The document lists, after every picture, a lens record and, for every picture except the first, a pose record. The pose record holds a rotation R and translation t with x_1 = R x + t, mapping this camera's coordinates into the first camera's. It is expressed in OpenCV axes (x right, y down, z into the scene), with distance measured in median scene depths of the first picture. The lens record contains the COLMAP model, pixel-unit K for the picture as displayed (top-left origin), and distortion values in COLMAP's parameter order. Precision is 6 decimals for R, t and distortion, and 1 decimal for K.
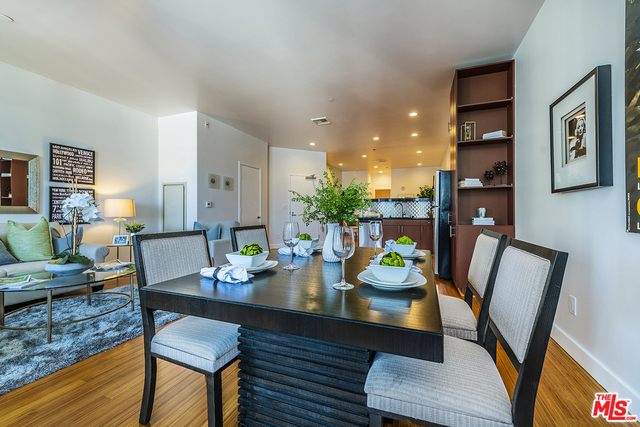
lens RADIAL K [[262.9, 0, 323.7], [0, 262.9, 213.4], [0, 0, 1]] dist [0.009979, -0.006647]
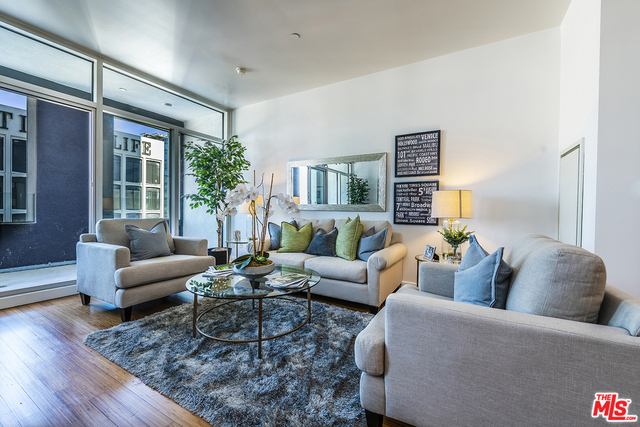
lens RADIAL K [[262.9, 0, 322.2], [0, 262.9, 211.7], [0, 0, 1]] dist [0.009979, -0.006647]
pose [[-0.155368, 0.003858, -0.987849, -0.070944], [-0.017554, 0.999824, 0.006666, -0.001039], [0.987701, 0.018376, -0.155273, 0.858231]]
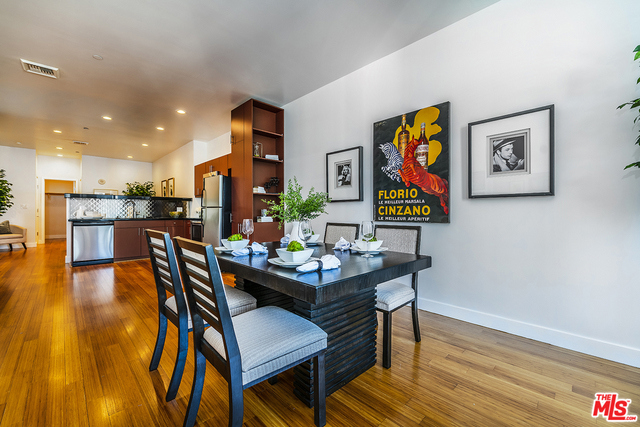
lens RADIAL K [[262.9, 0, 325.3], [0, 262.9, 213.8], [0, 0, 1]] dist [0.009979, -0.006647]
pose [[0.411316, -0.003905, 0.911484, -0.427802], [0.001488, 0.999992, 0.003613, -0.002007], [-0.911491, -0.000129, 0.411319, 0.145176]]
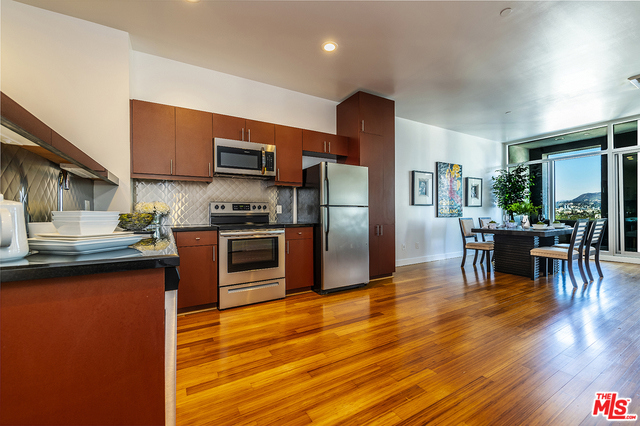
lens RADIAL K [[262.9, 0, 324.2], [0, 262.9, 212.2], [0, 0, 1]] dist [0.009979, -0.006647]
pose [[-0.782554, 0.008954, 0.622519, -0.018125], [0.010178, 0.999947, -0.001588, -0.007948], [-0.622500, 0.005093, -0.782603, 1.911869]]
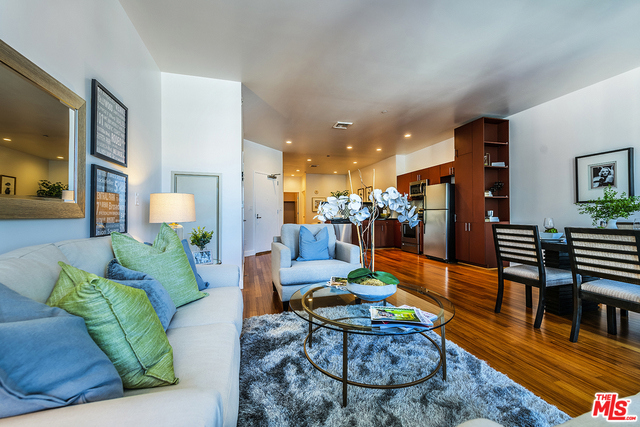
lens RADIAL K [[262.9, 0, 324.0], [0, 262.9, 213.3], [0, 0, 1]] dist [0.009979, -0.006647]
pose [[0.798901, -0.001675, 0.601460, -0.950493], [0.007025, 0.999954, -0.006546, -0.001250], [-0.601422, 0.009455, 0.798876, 0.311846]]
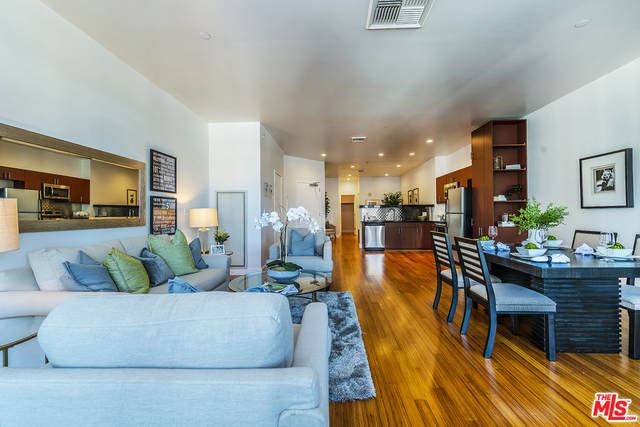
lens RADIAL K [[262.9, 0, 323.6], [0, 262.9, 213.4], [0, 0, 1]] dist [0.009979, -0.006647]
pose [[0.948863, -0.008161, 0.315584, -0.725869], [0.010046, 0.999940, -0.004344, -0.029113], [-0.315529, 0.007292, 0.948888, -0.073033]]
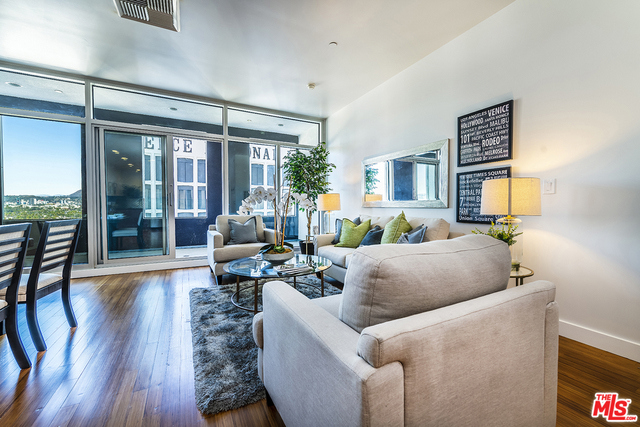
lens RADIAL K [[262.9, 0, 323.0], [0, 262.9, 211.7], [0, 0, 1]] dist [0.009979, -0.006647]
pose [[-0.660380, 0.013978, -0.750802, -0.171838], [-0.002780, 0.999774, 0.021058, -0.002957], [0.750927, 0.015993, -0.660192, 1.172755]]
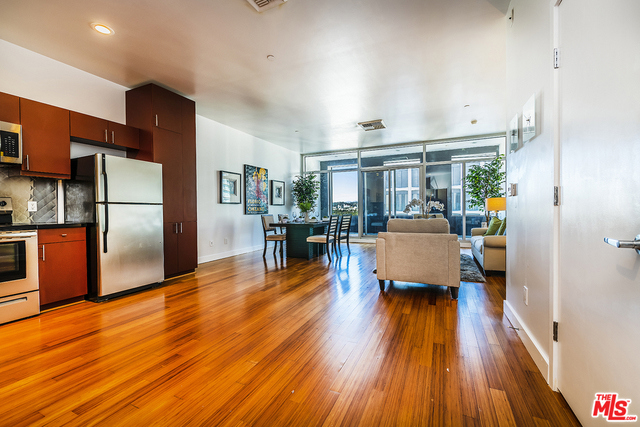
lens RADIAL K [[262.9, 0, 324.2], [0, 262.9, 213.3], [0, 0, 1]] dist [0.009979, -0.006647]
pose [[-0.998325, 0.008853, 0.057173, -0.181491], [0.009928, 0.999779, 0.018541, -0.007548], [-0.056996, 0.019077, -0.998192, 1.975295]]
